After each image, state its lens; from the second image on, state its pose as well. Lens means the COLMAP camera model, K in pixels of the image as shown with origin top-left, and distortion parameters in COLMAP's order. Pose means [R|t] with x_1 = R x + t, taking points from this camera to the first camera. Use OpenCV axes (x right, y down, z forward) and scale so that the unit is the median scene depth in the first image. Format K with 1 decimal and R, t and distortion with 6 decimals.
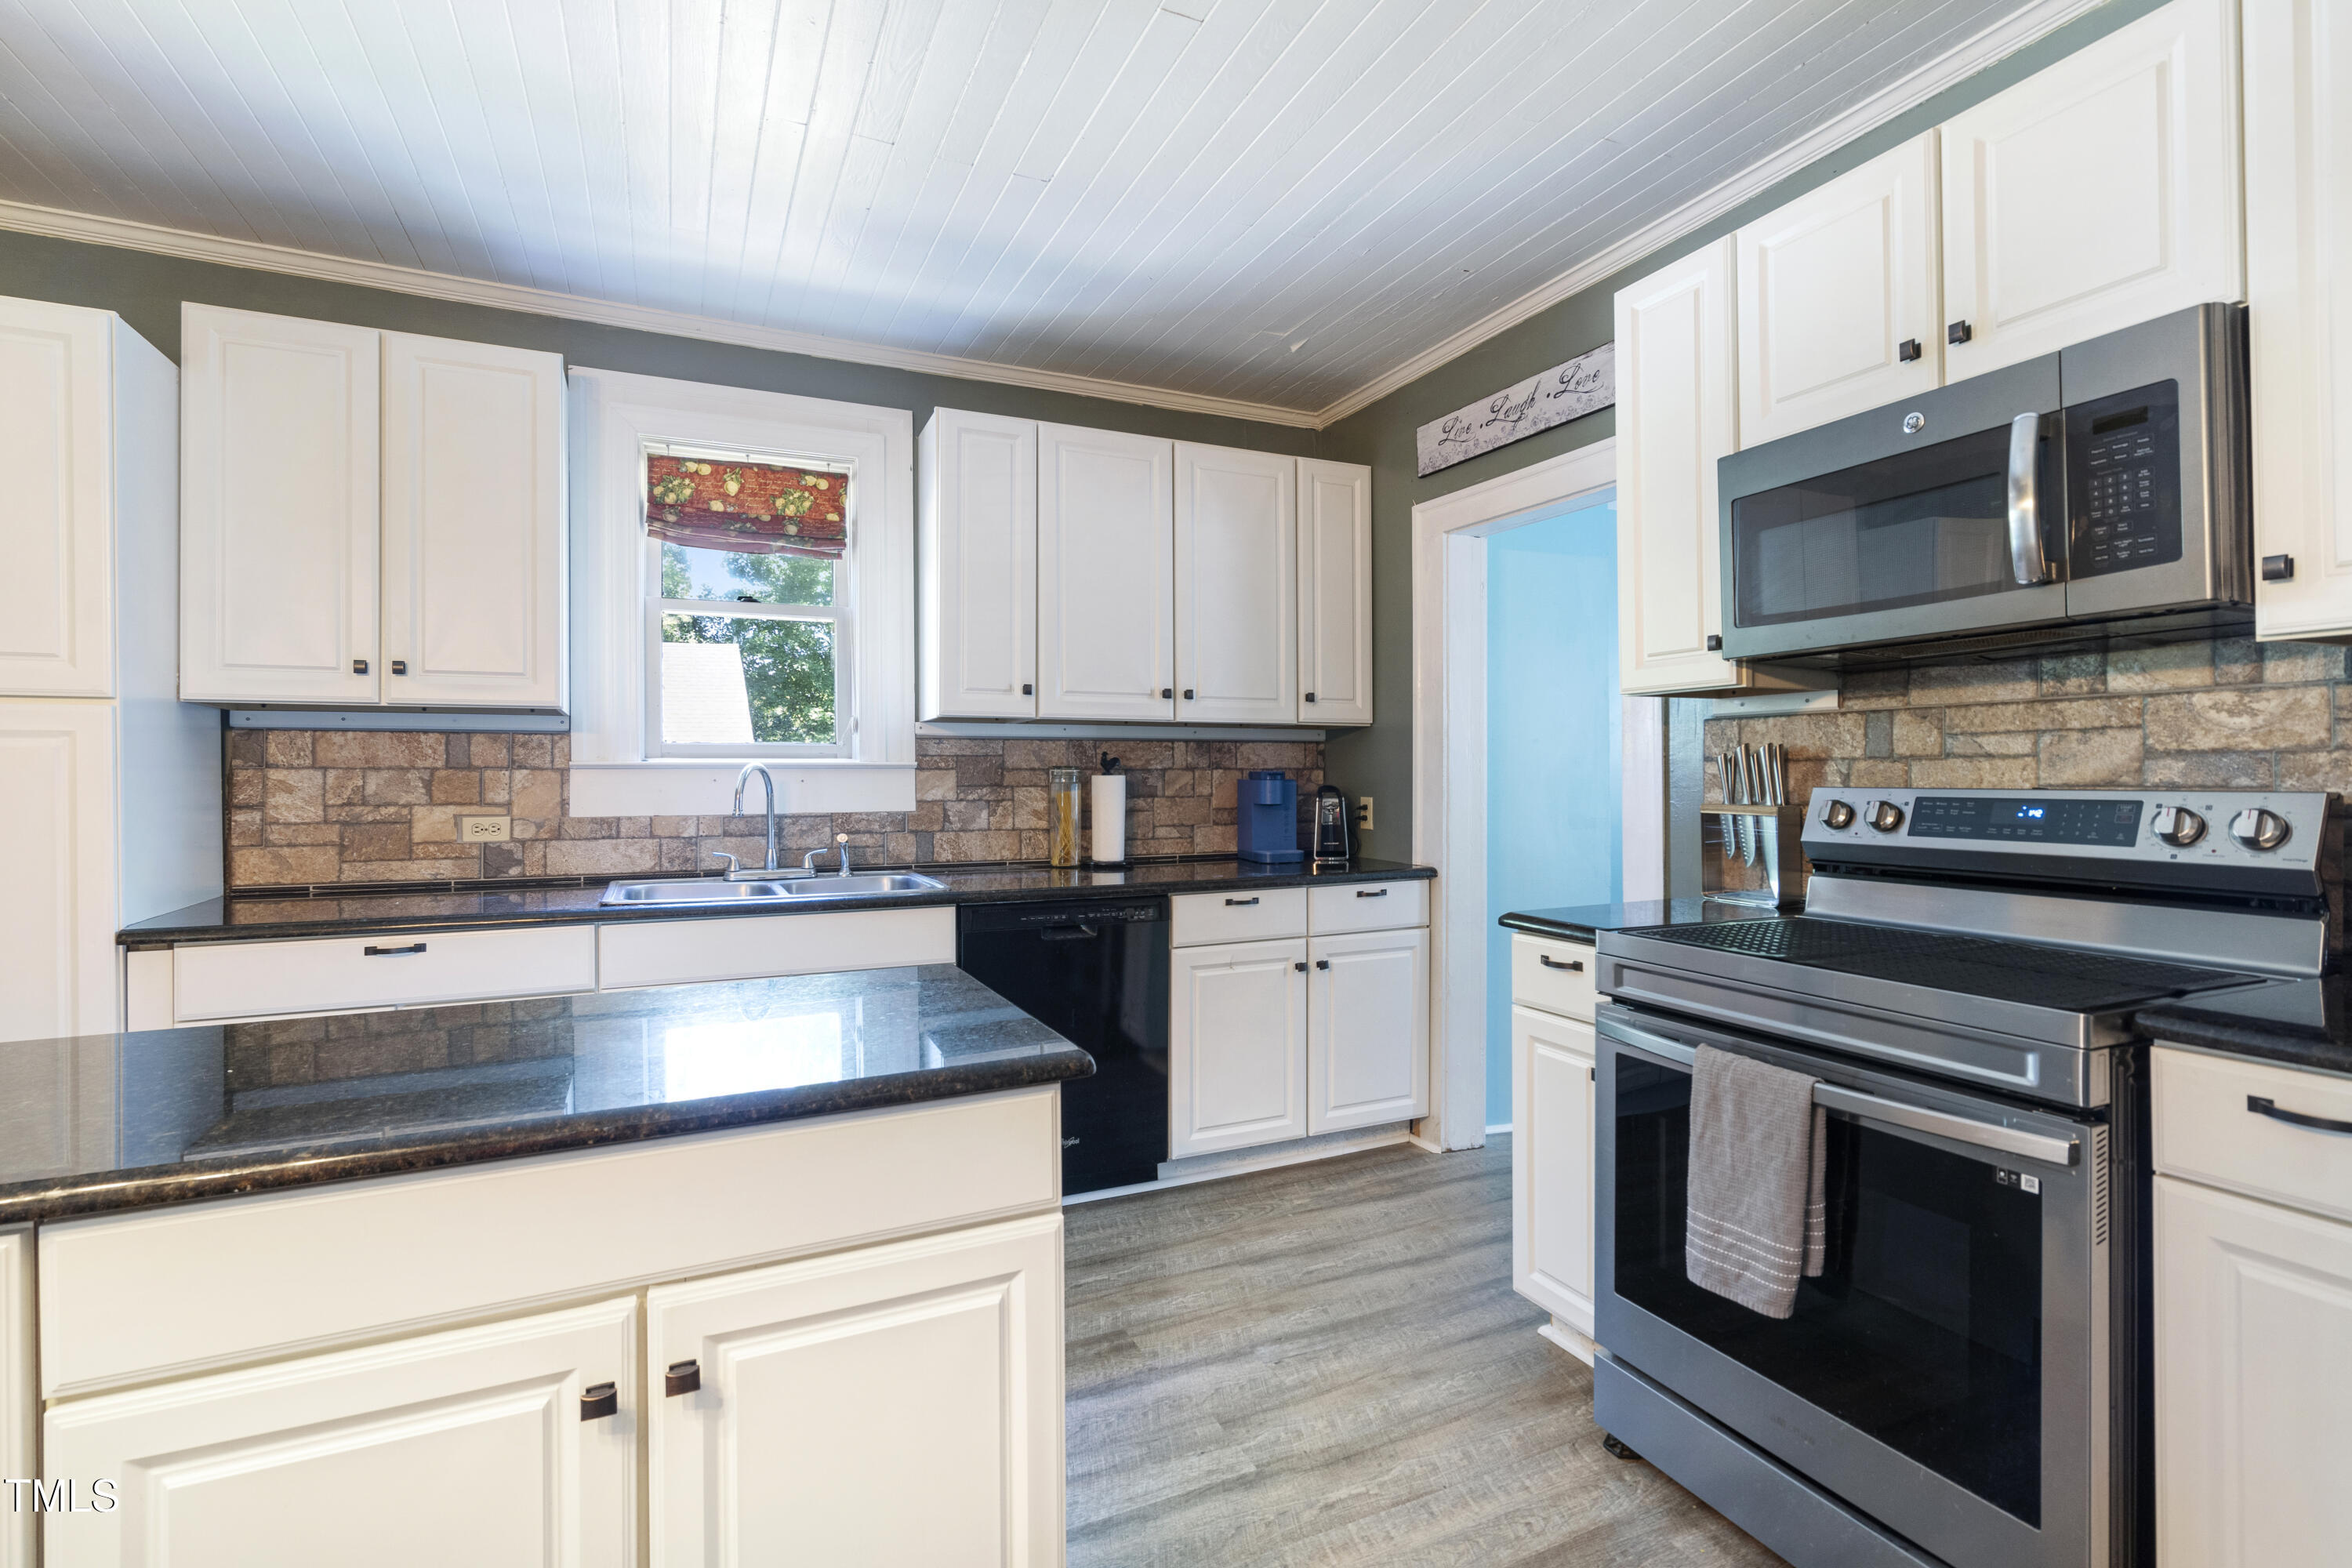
lens RADIAL K [[1086.3, 0, 1167.7], [0, 1086.3, 766.1], [0, 0, 1]] dist [-0.014958, 0.005042]
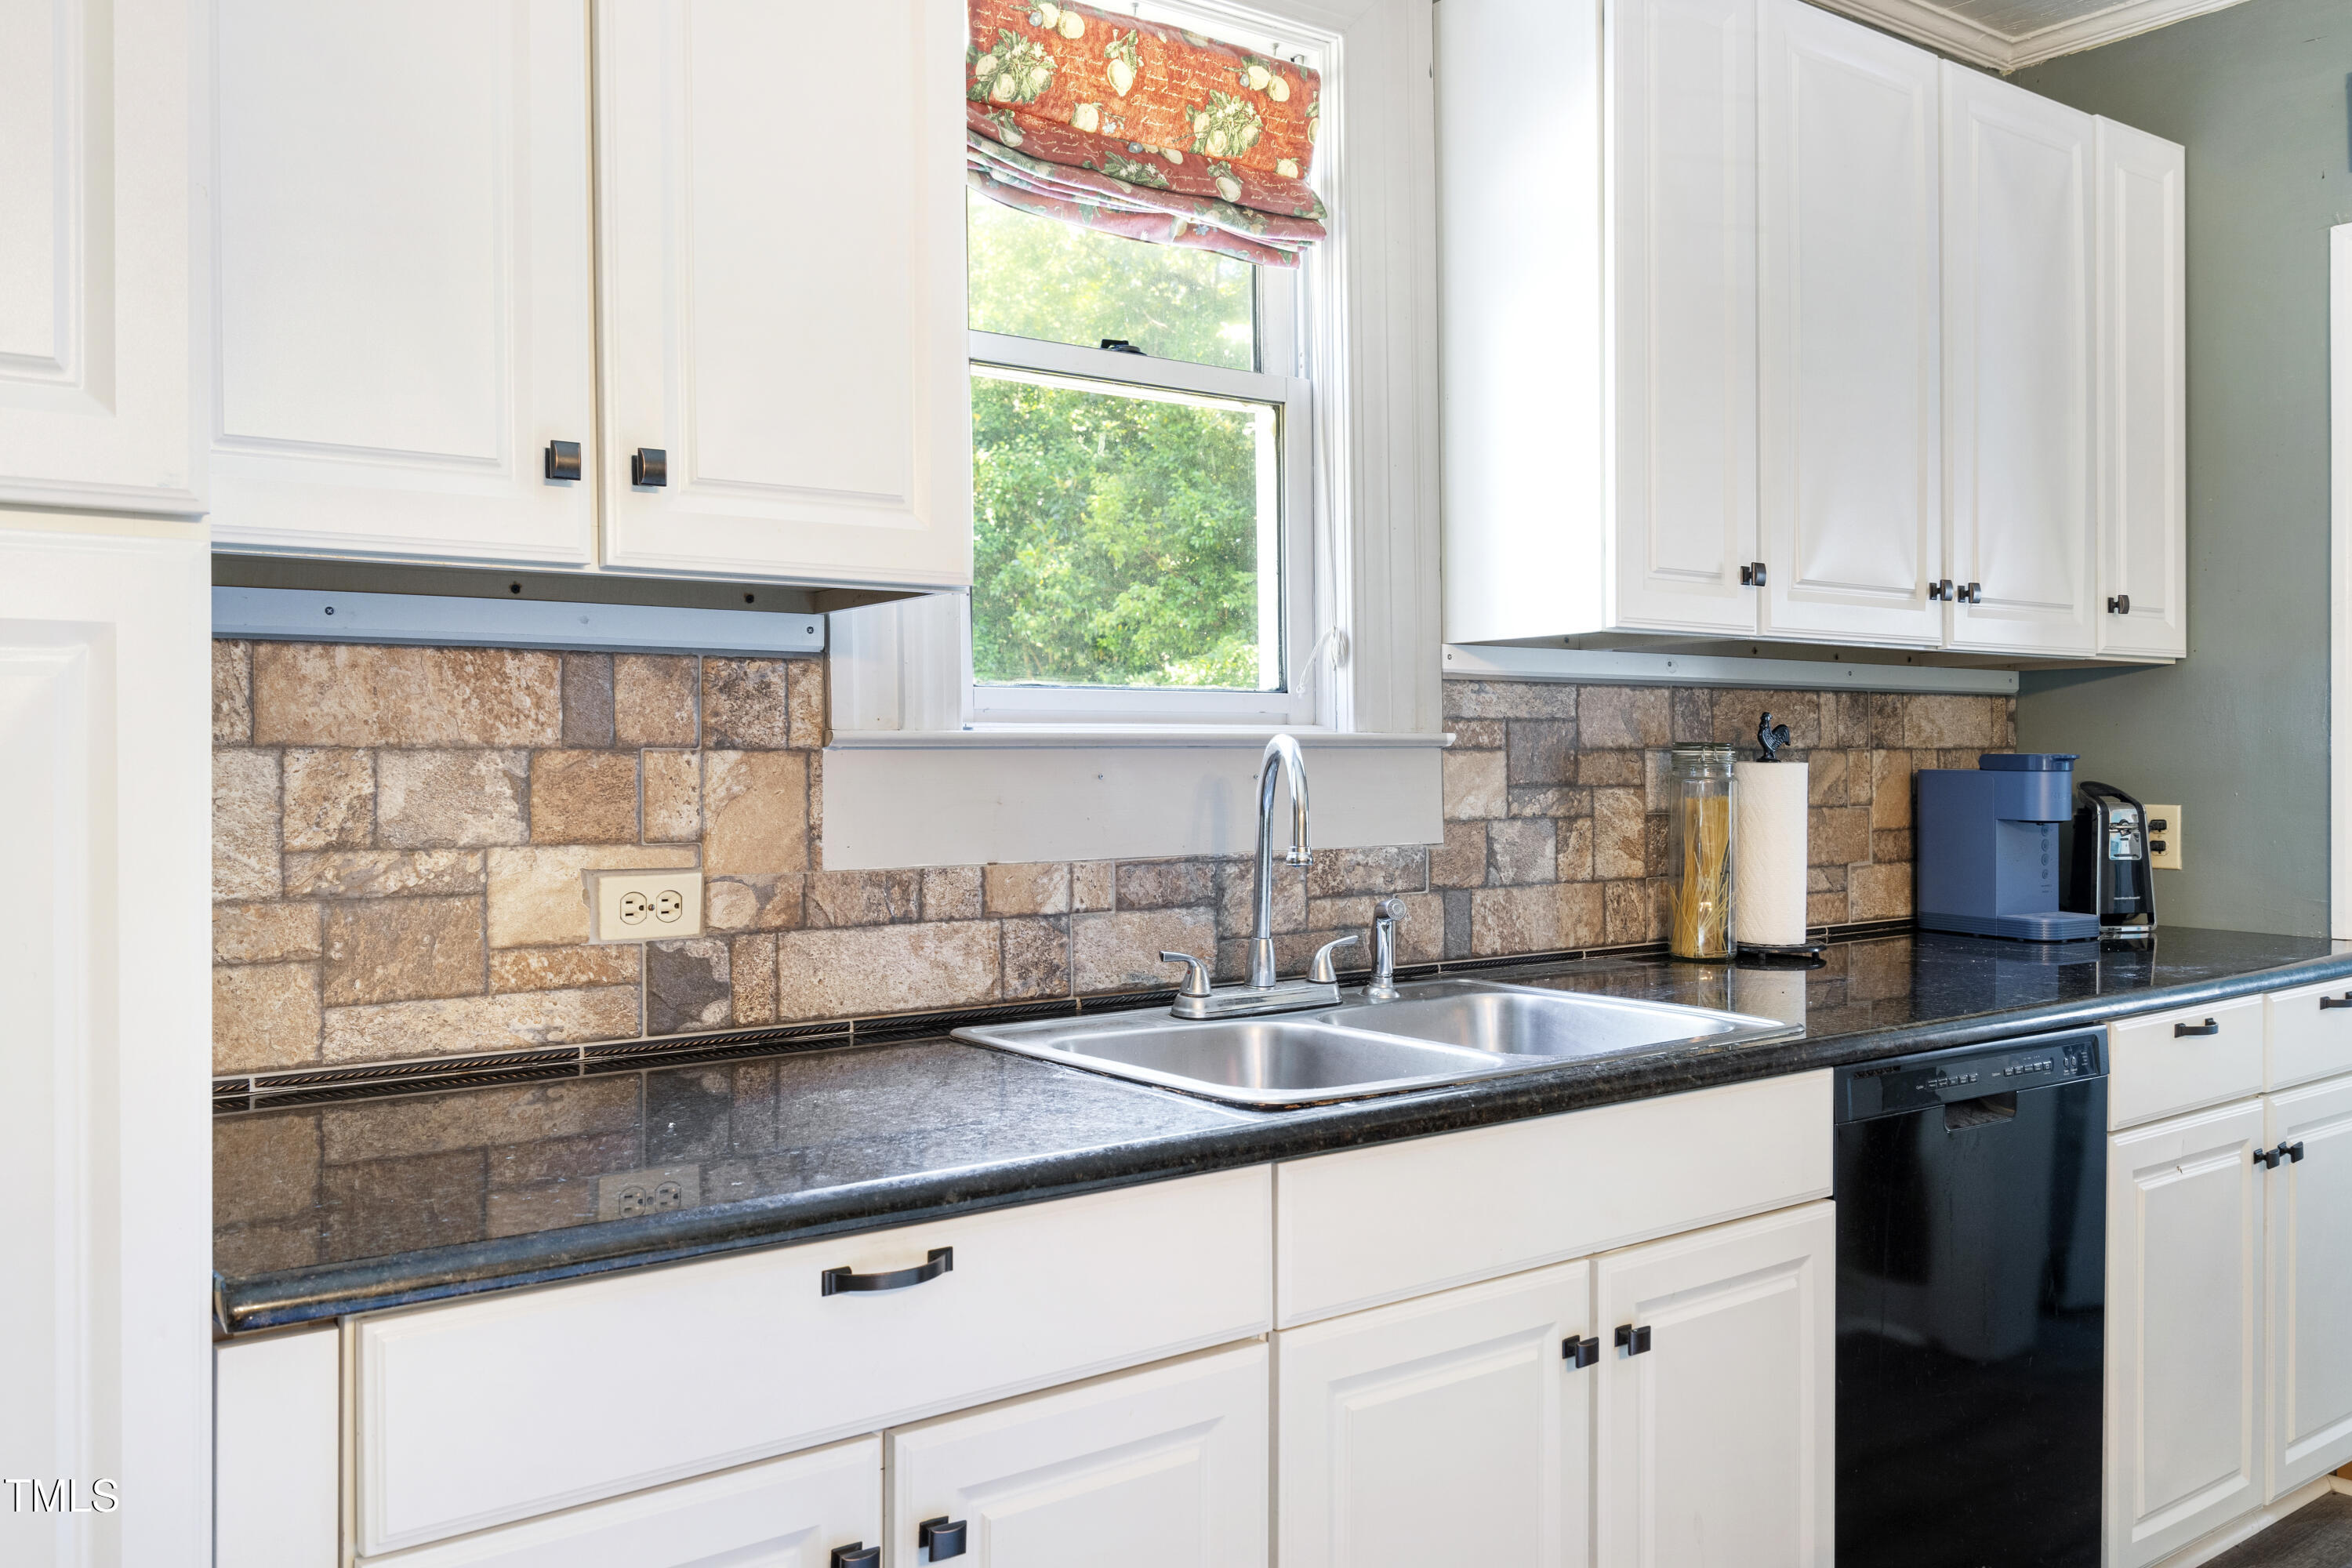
lens RADIAL K [[1919.5, 0, 1175.7], [0, 1919.5, 748.3], [0, 0, 1]] dist [-0.000400, -0.002274]
pose [[0.977098, 0.000541, 0.212791, -0.550681], [-0.001432, 0.999991, 0.004031, -0.000565], [-0.212786, -0.004243, 0.977090, 0.275610]]
